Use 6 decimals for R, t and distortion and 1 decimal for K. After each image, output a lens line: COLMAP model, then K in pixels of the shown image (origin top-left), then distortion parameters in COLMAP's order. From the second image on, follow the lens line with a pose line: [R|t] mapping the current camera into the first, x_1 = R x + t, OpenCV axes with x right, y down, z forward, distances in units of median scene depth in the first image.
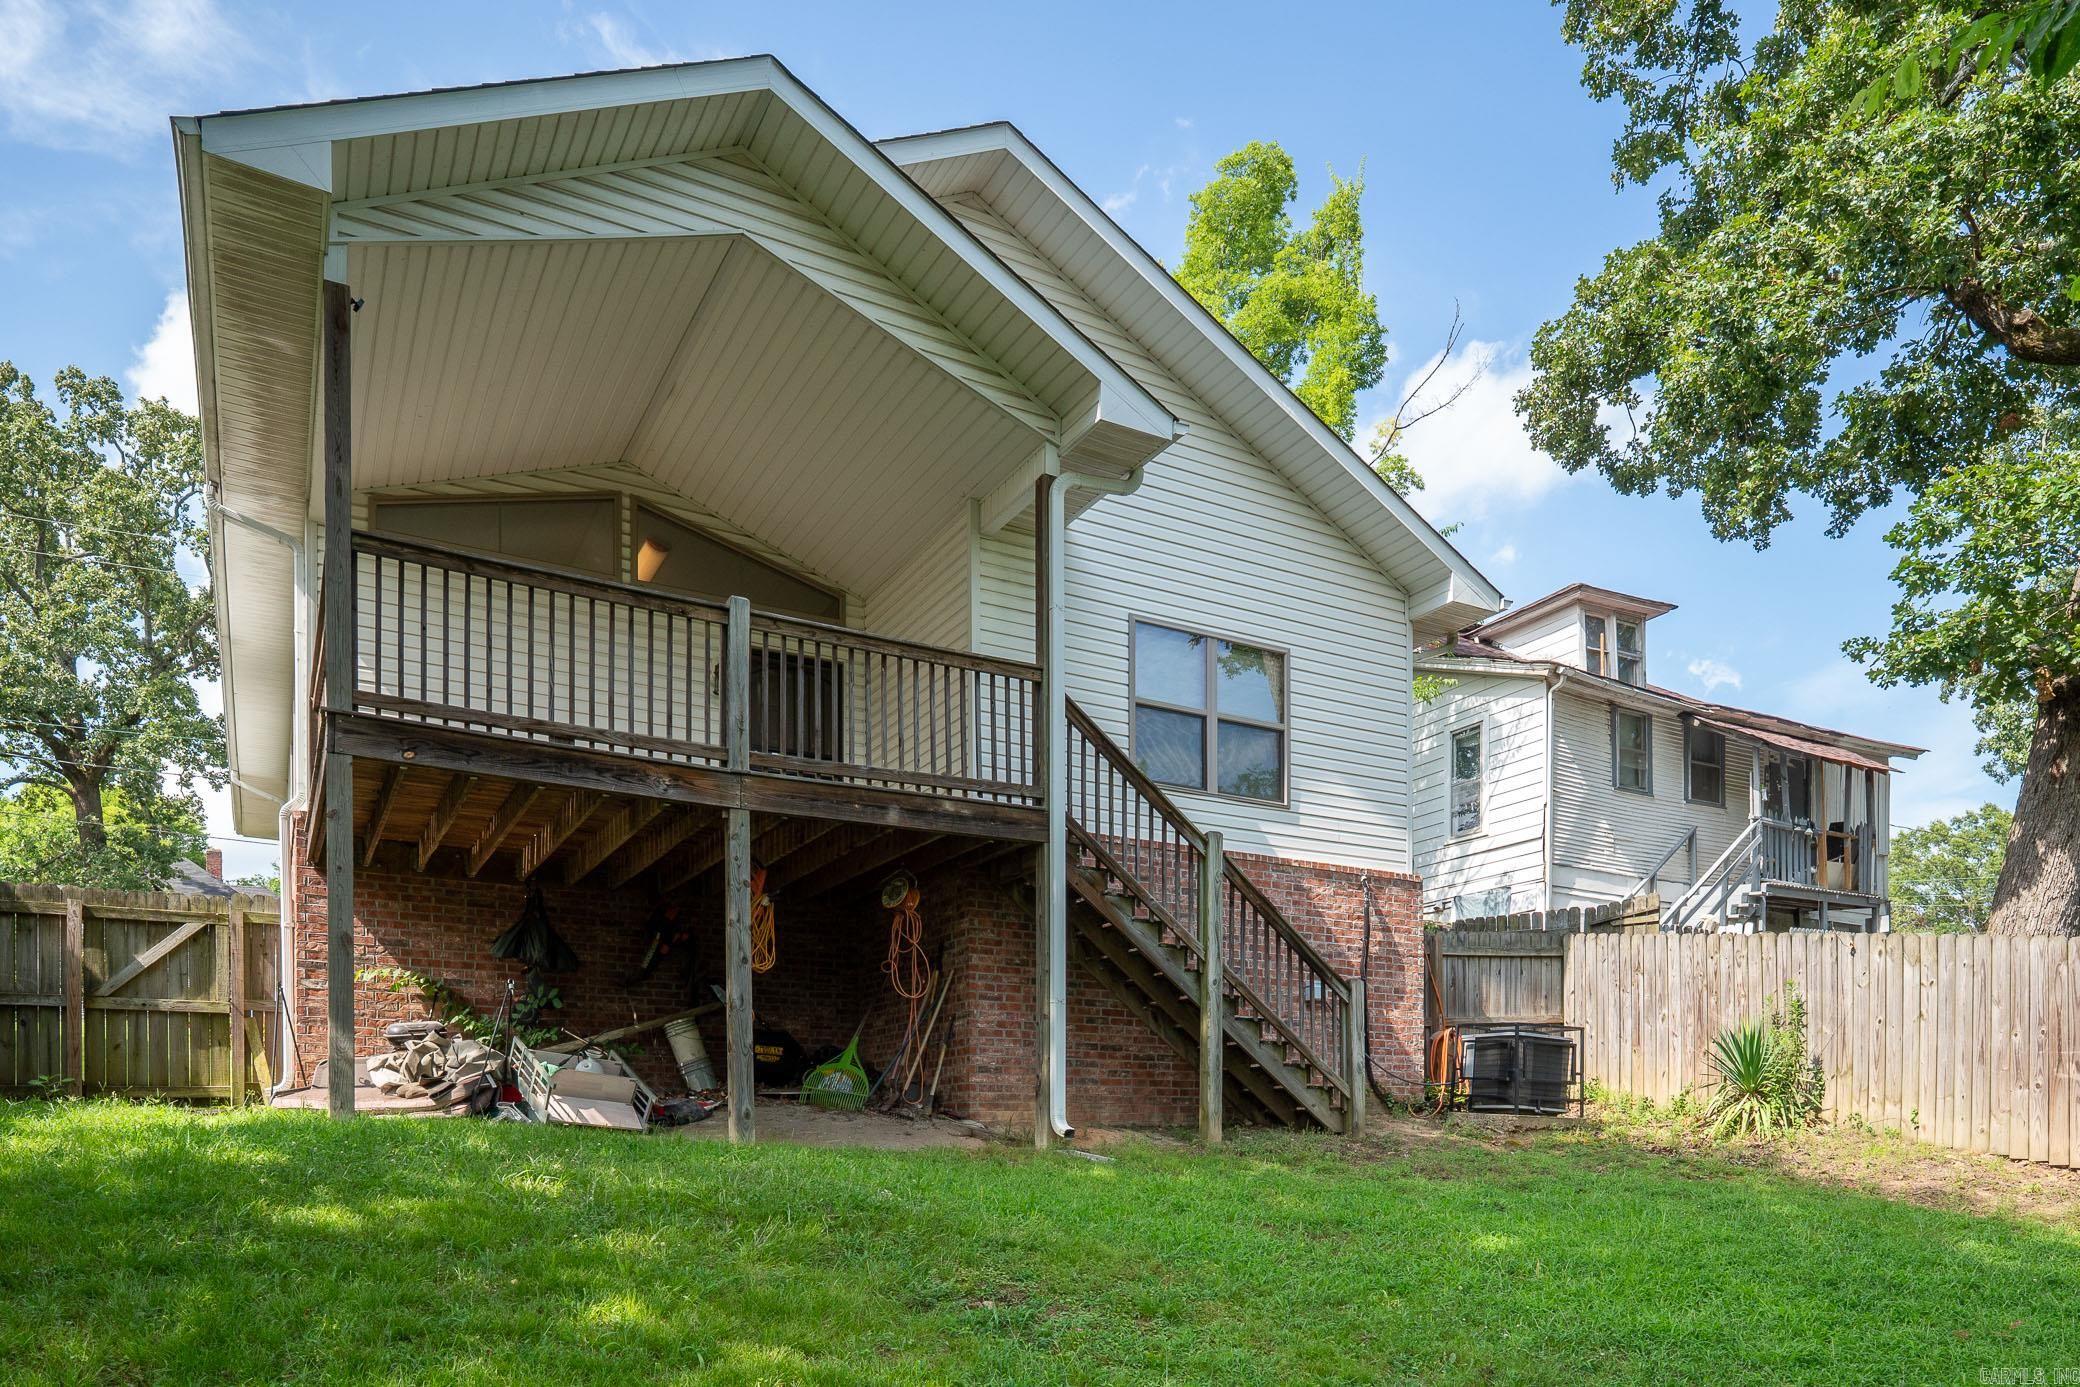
lens RADIAL K [[829.0, 0, 1040.0], [0, 829.0, 693.5], [0, 0, 1]] dist [-0.002152, -0.000399]
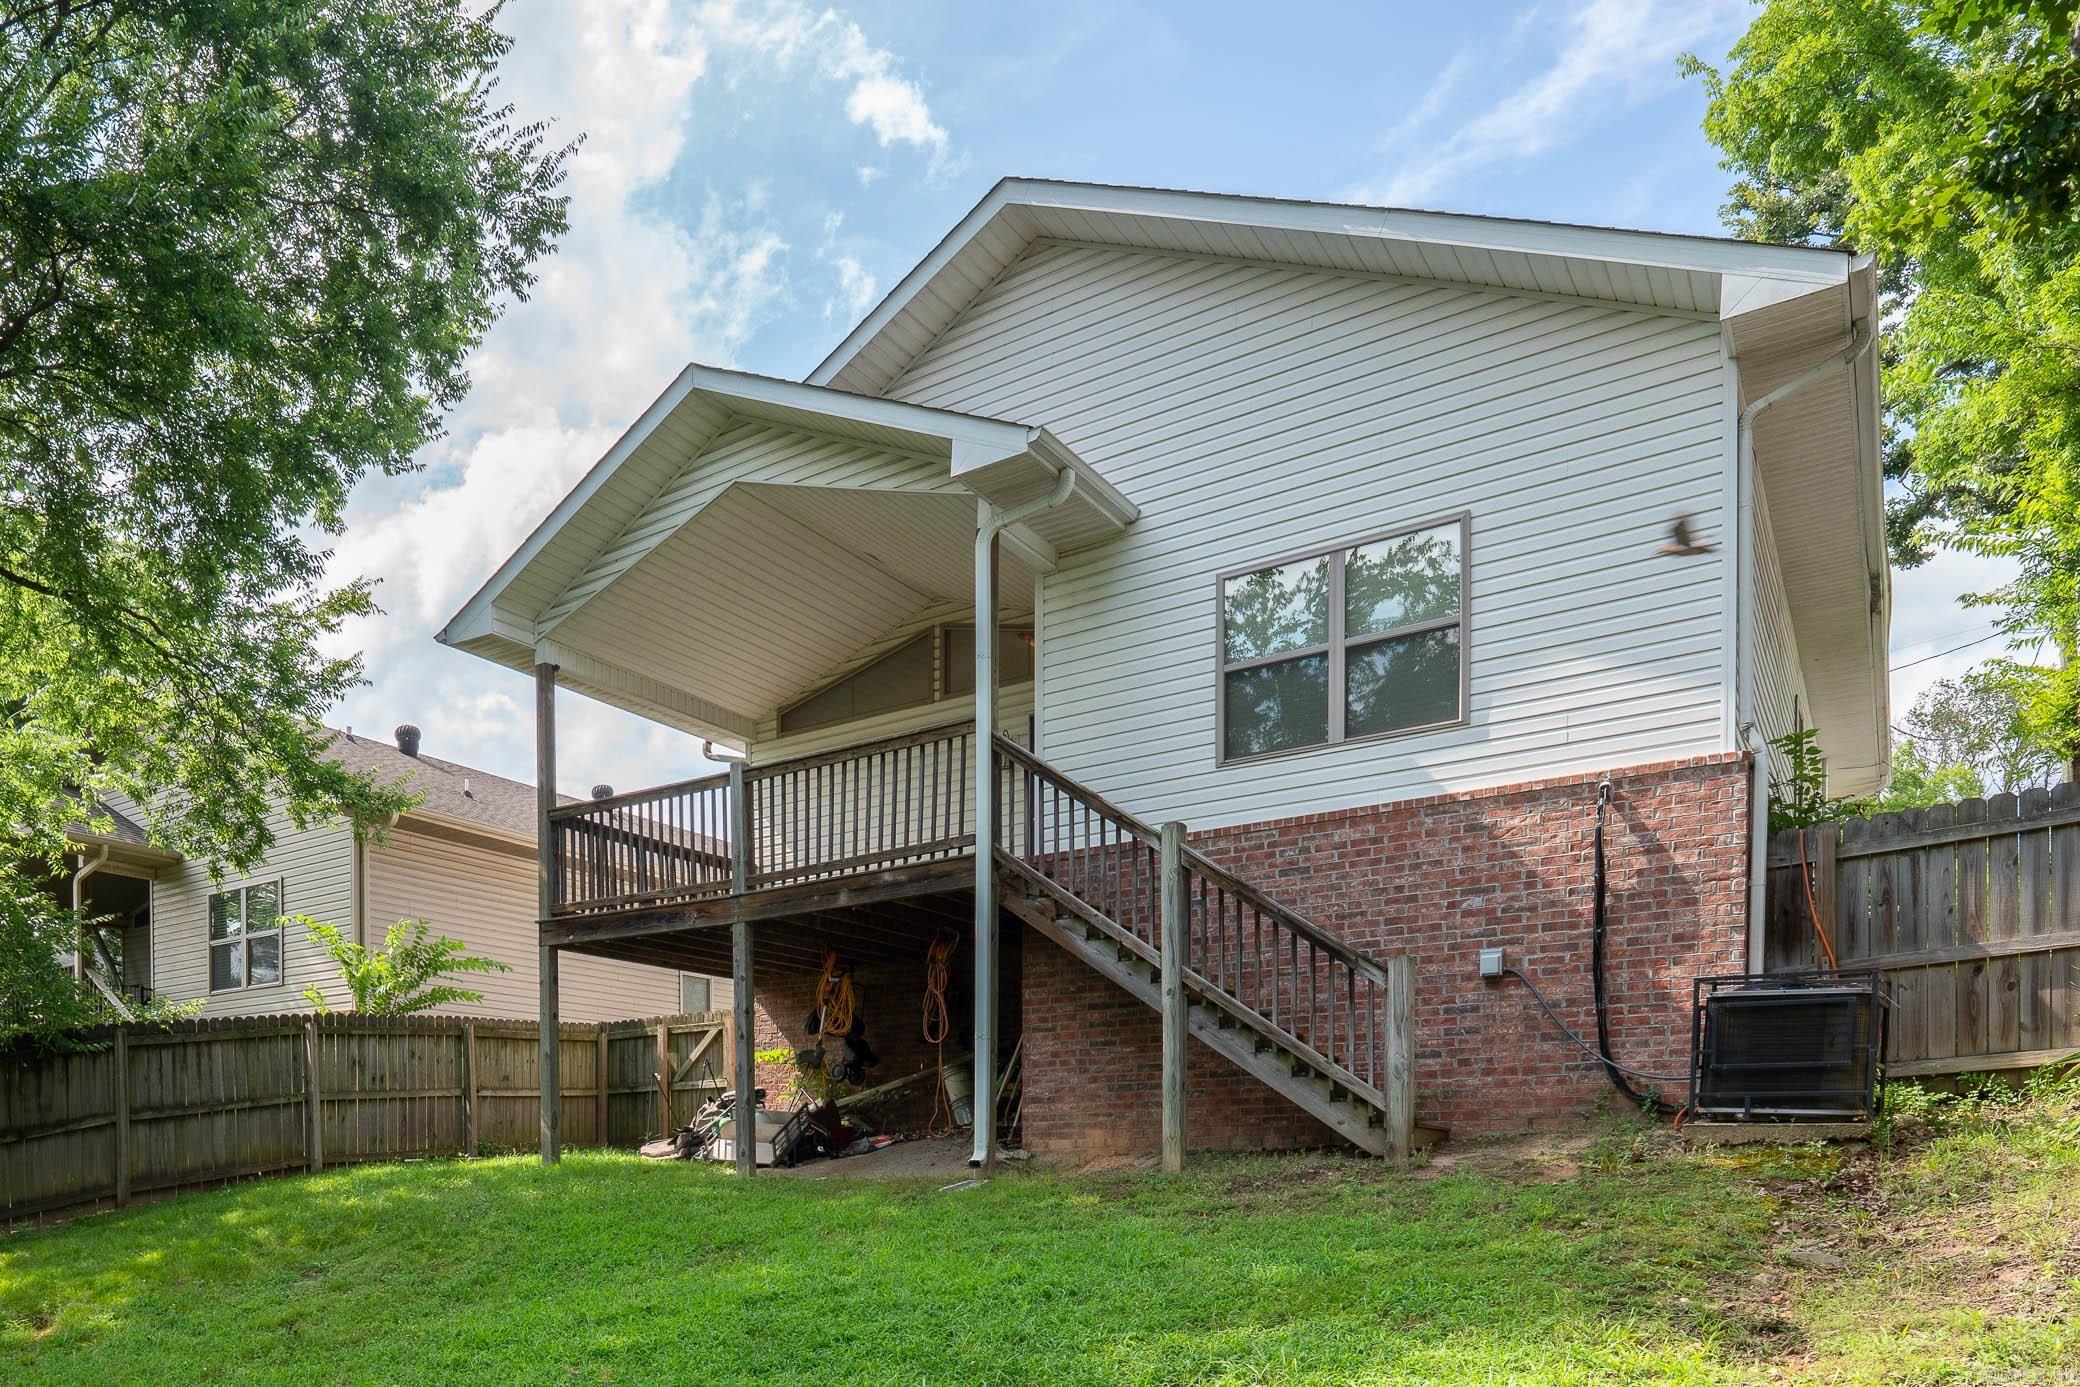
lens RADIAL K [[829.0, 0, 1040.0], [0, 829.0, 693.5], [0, 0, 1]] dist [-0.002152, -0.000399]
pose [[0.701121, -0.350144, -0.621151, 0.715557], [0.348352, 0.928294, -0.130081, 0.105285], [0.622158, -0.125177, 0.772820, 0.236781]]
